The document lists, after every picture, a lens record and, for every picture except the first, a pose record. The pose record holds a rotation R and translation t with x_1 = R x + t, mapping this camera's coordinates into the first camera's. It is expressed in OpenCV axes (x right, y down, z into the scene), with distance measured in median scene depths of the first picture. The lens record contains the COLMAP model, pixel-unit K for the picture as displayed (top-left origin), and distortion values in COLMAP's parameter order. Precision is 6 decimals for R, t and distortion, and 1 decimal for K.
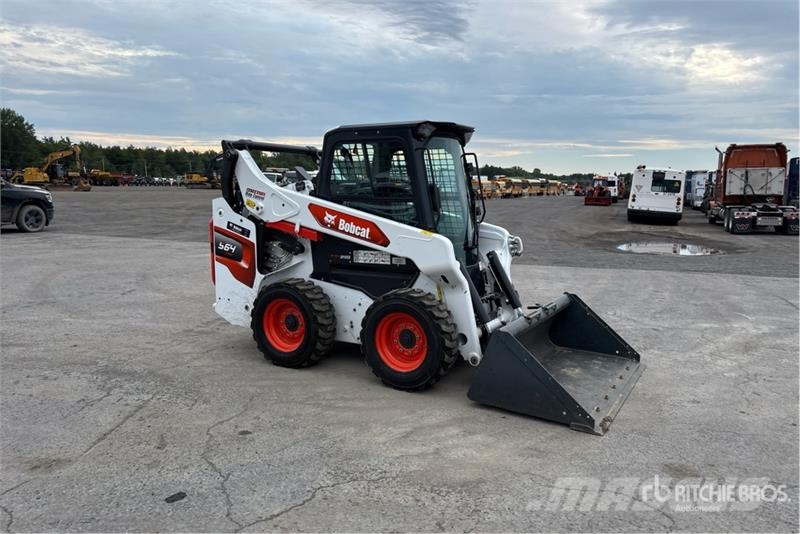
lens RADIAL K [[601.6, 0, 416.5], [0, 601.6, 265.9], [0, 0, 1]] dist [0.046844, -0.040562]
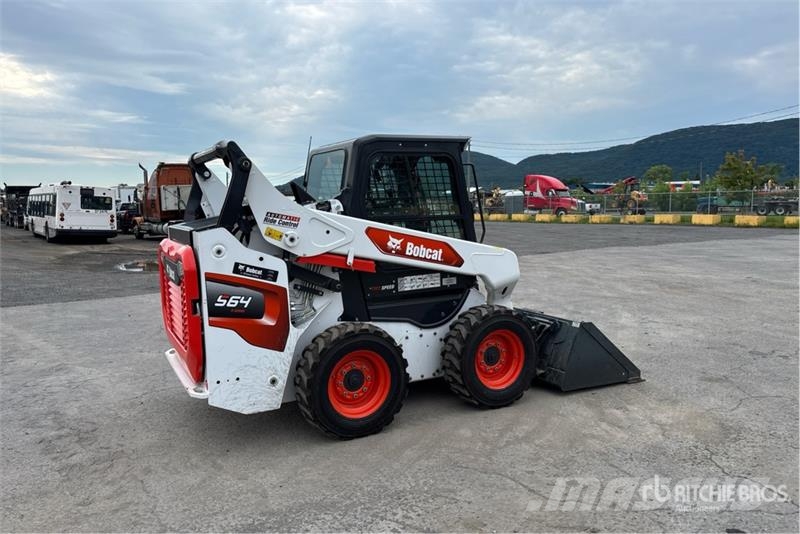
lens RADIAL K [[601.6, 0, 399.4], [0, 601.6, 267.9], [0, 0, 1]] dist [0.046844, -0.040562]
pose [[0.542105, -0.112099, 0.832800, -0.788333], [0.131697, 0.990149, 0.047552, -0.077487], [-0.829927, 0.083899, 0.551527, 0.490361]]
